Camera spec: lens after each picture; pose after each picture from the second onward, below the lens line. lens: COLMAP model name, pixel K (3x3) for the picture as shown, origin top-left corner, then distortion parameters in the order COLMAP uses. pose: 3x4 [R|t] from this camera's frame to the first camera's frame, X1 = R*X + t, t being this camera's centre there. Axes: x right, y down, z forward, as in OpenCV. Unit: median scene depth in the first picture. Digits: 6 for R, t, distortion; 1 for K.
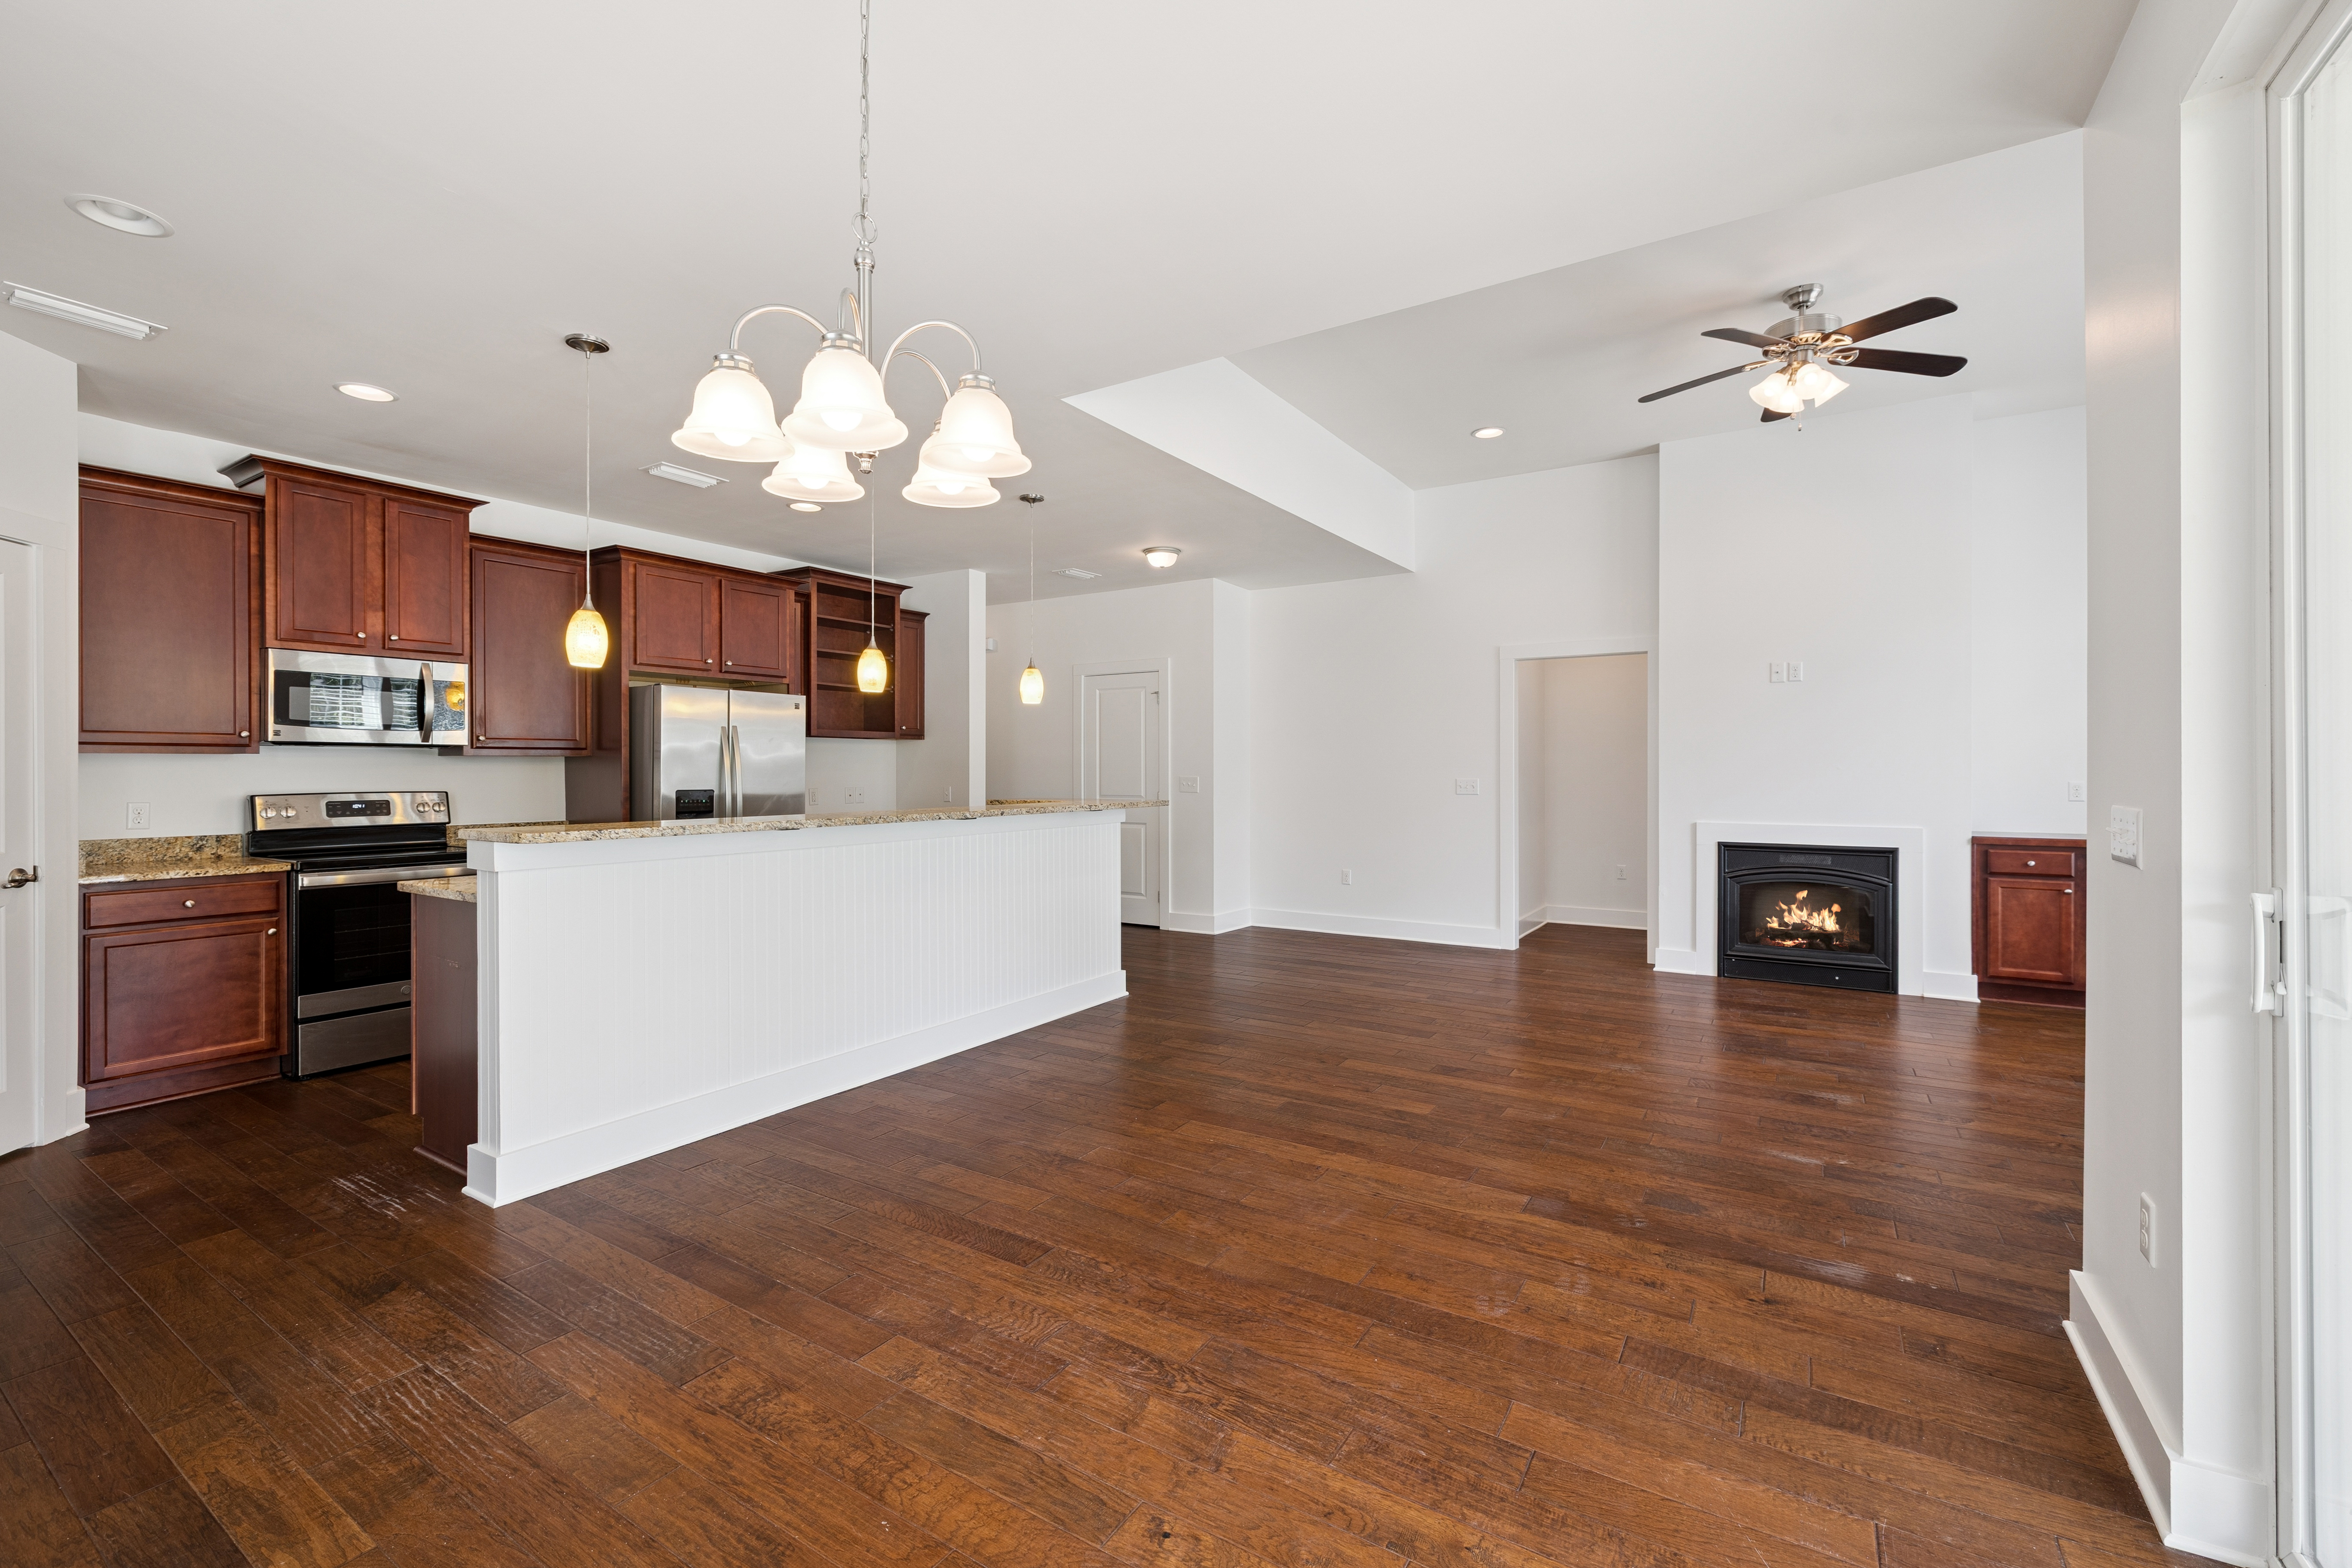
lens RADIAL K [[987.7, 0, 1169.9], [0, 987.7, 768.3], [0, 0, 1]] dist [0.000635, 0.000157]
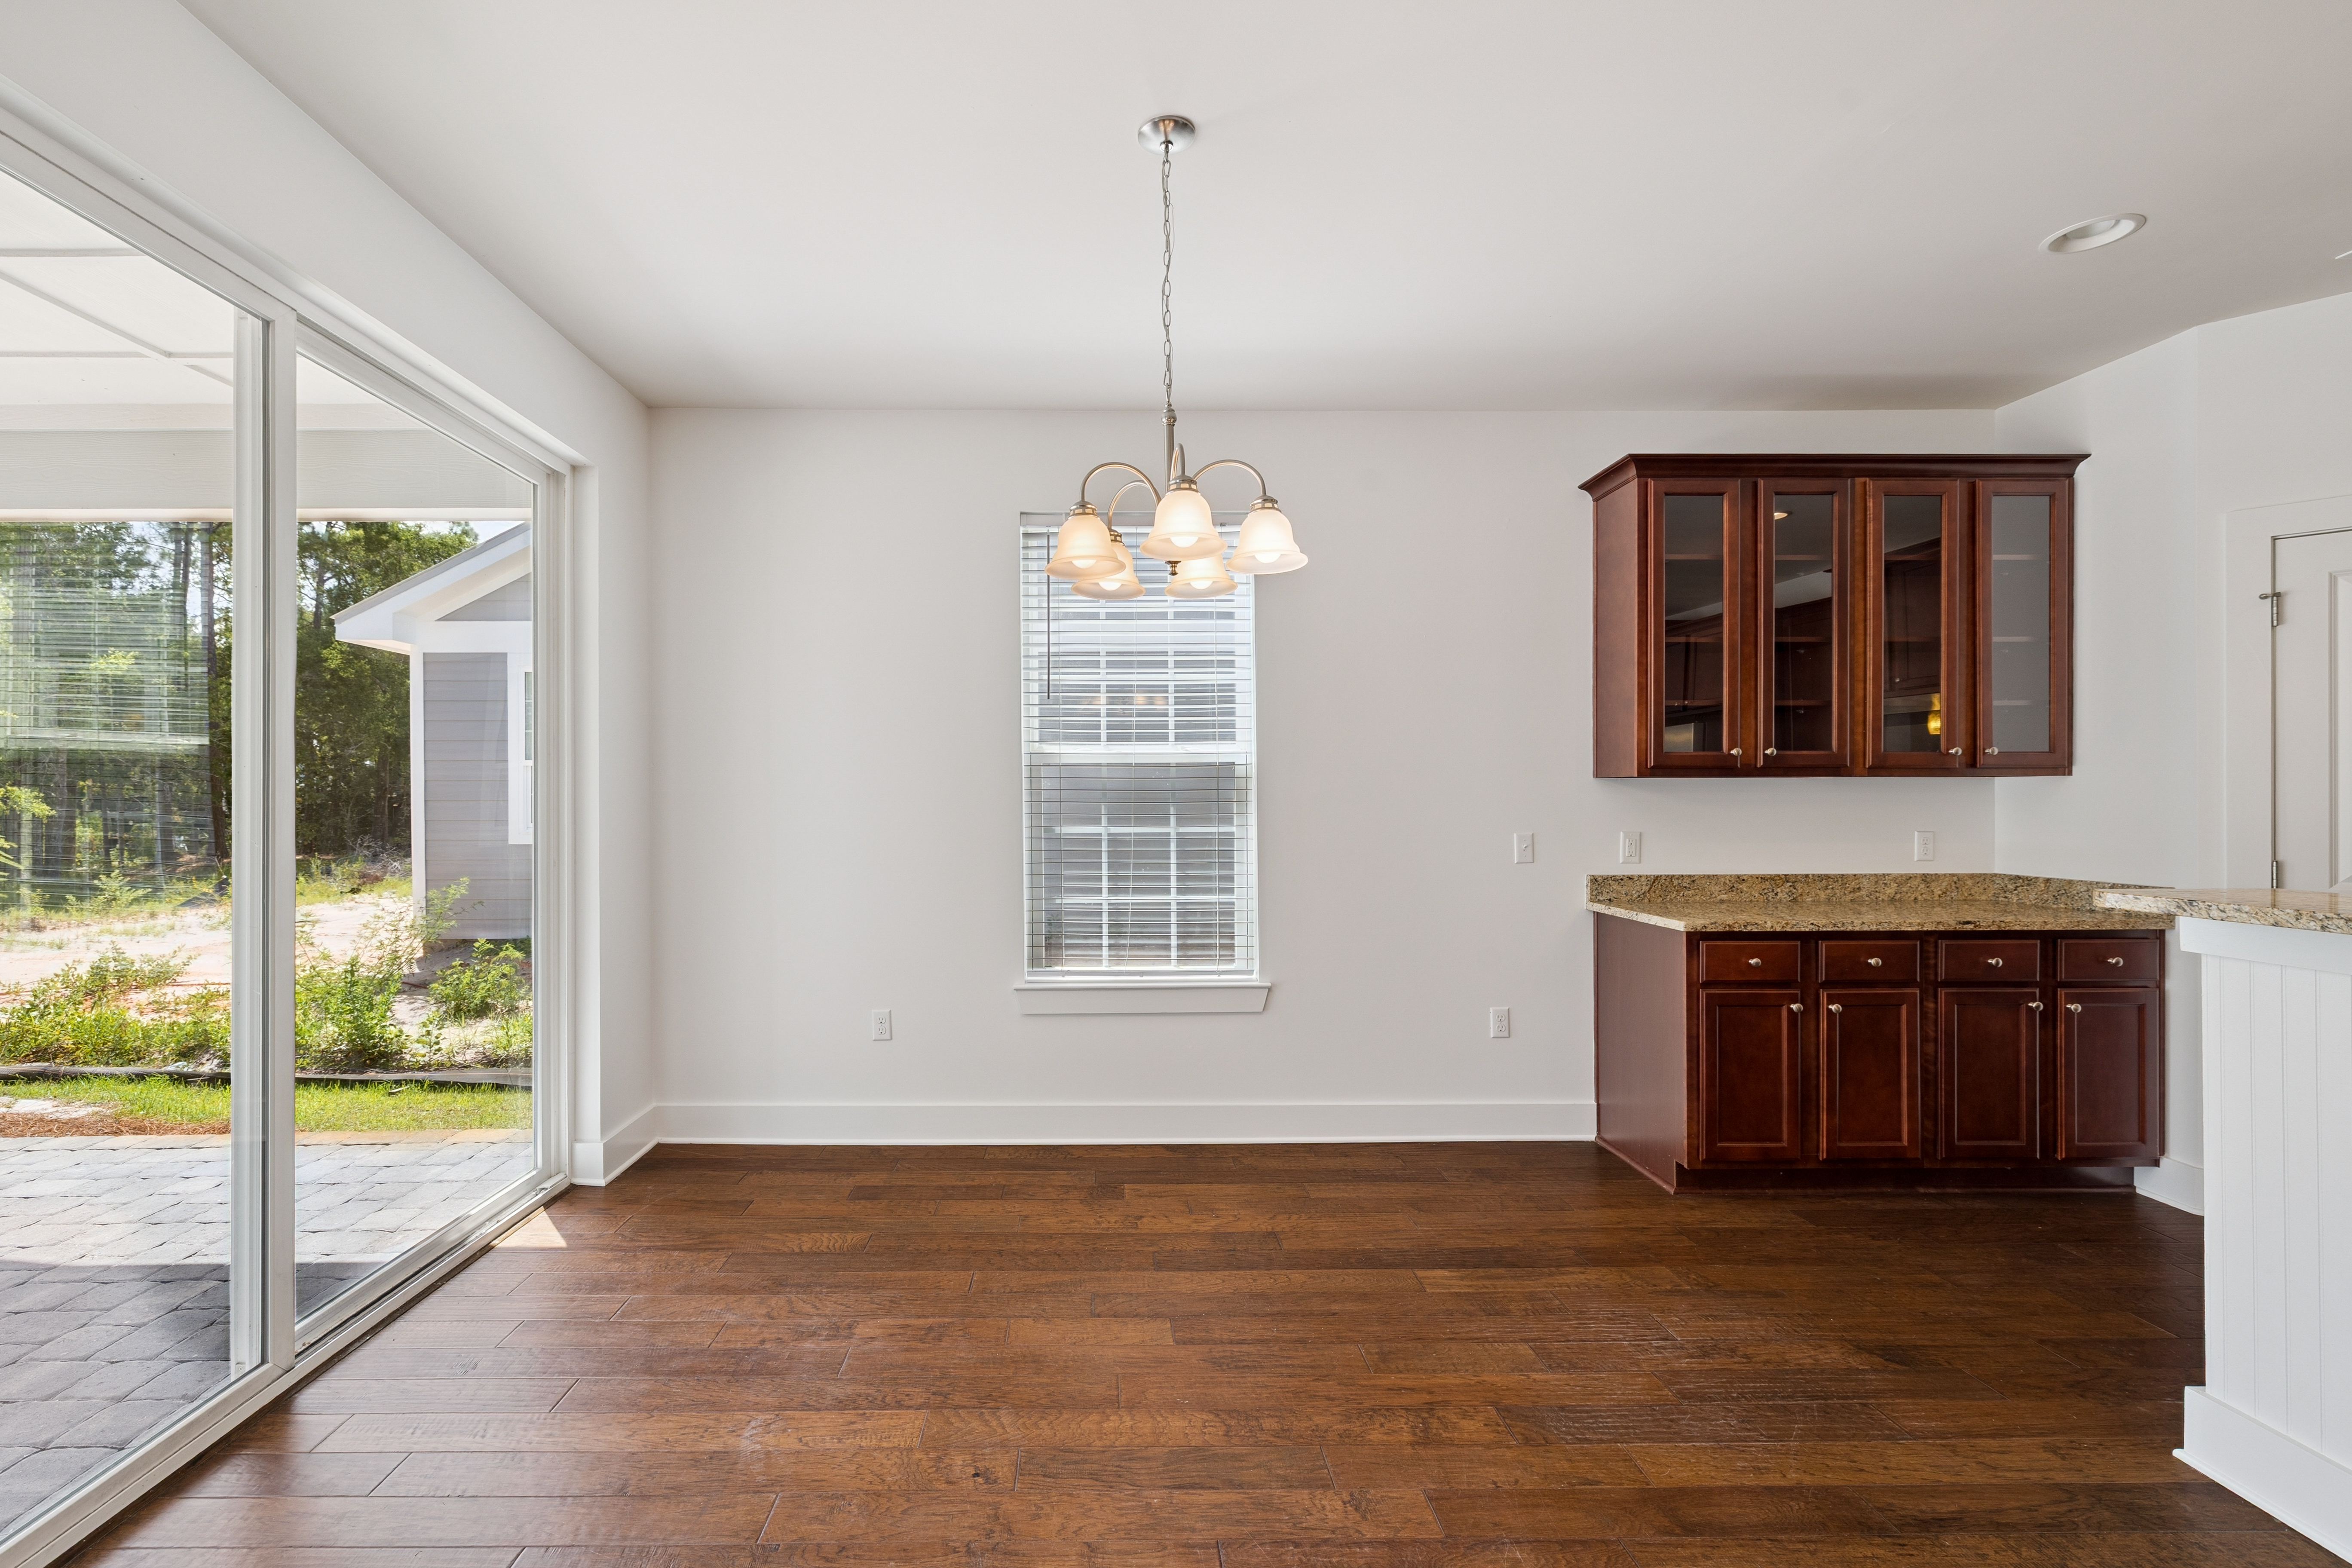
lens RADIAL K [[1015.9, 0, 1100.8], [0, 1015.9, 801.1], [0, 0, 1]] dist [0.001129, 0.000203]
pose [[-0.835501, 0.004981, -0.549467, 0.179891], [0.005020, 0.999986, 0.001431, 0.000005], [0.549467, -0.001563, -0.835514, 0.719405]]
